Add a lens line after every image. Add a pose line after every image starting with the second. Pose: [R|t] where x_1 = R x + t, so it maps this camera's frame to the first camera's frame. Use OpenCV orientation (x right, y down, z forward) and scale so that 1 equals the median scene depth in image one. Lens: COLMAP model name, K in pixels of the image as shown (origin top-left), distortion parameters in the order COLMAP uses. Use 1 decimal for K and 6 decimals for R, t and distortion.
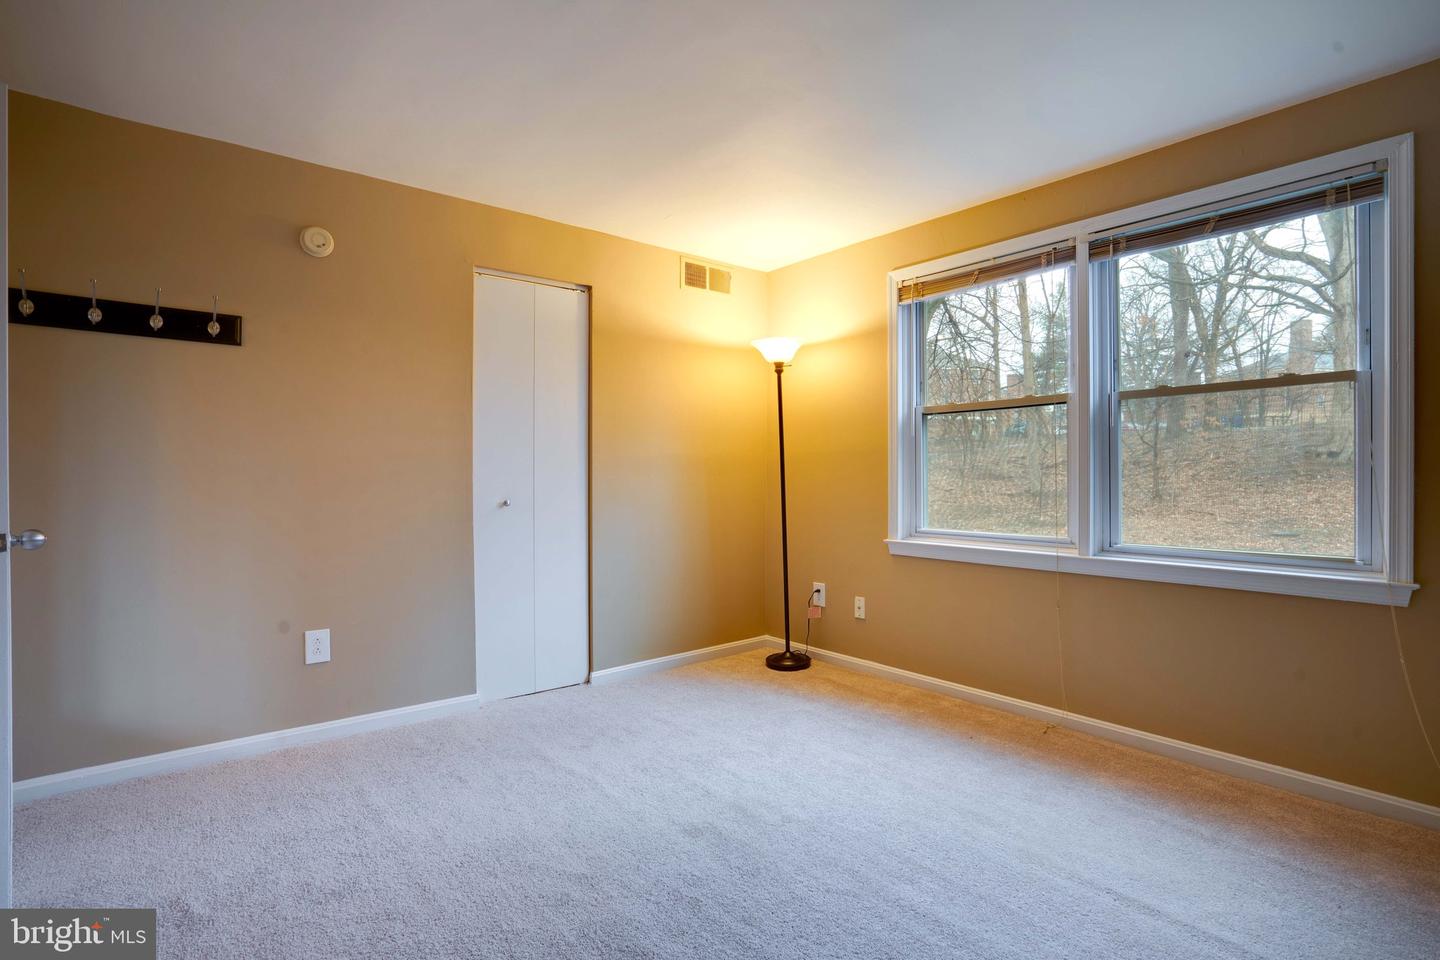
lens RADIAL K [[683.8, 0, 723.5], [0, 683.8, 480.2], [0, 0, 1]] dist [-0.054724, 0.024225]
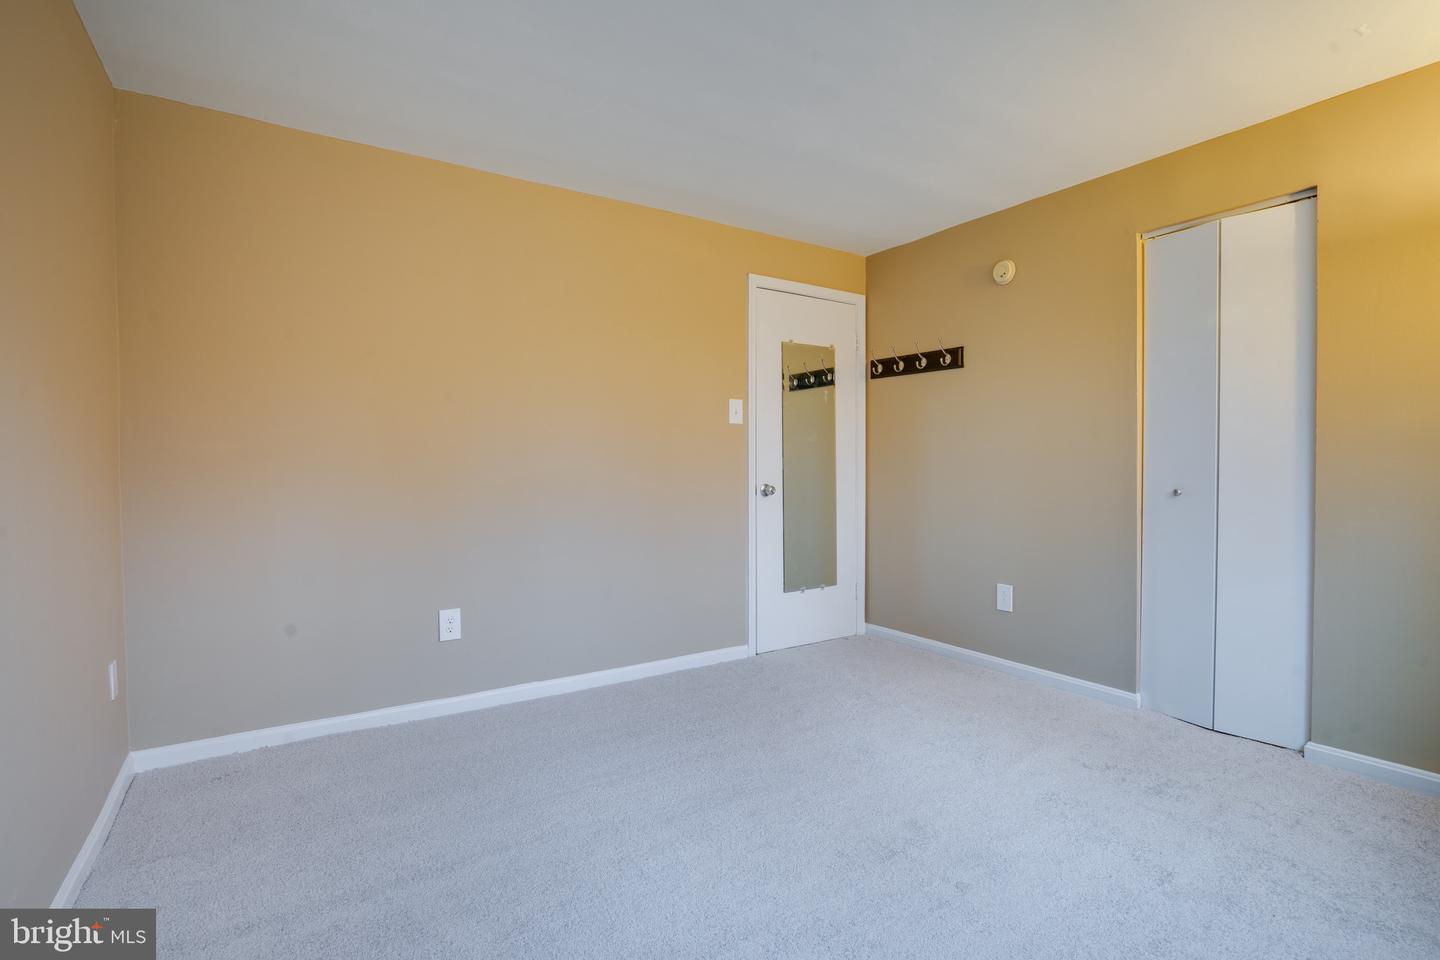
lens RADIAL K [[683.8, 0, 723.5], [0, 683.8, 480.2], [0, 0, 1]] dist [-0.054724, 0.024225]
pose [[-0.087221, 0.025264, -0.995869, 0.697747], [-0.005025, 0.999654, 0.025800, -0.001318], [0.996176, 0.007255, -0.087064, 0.601373]]
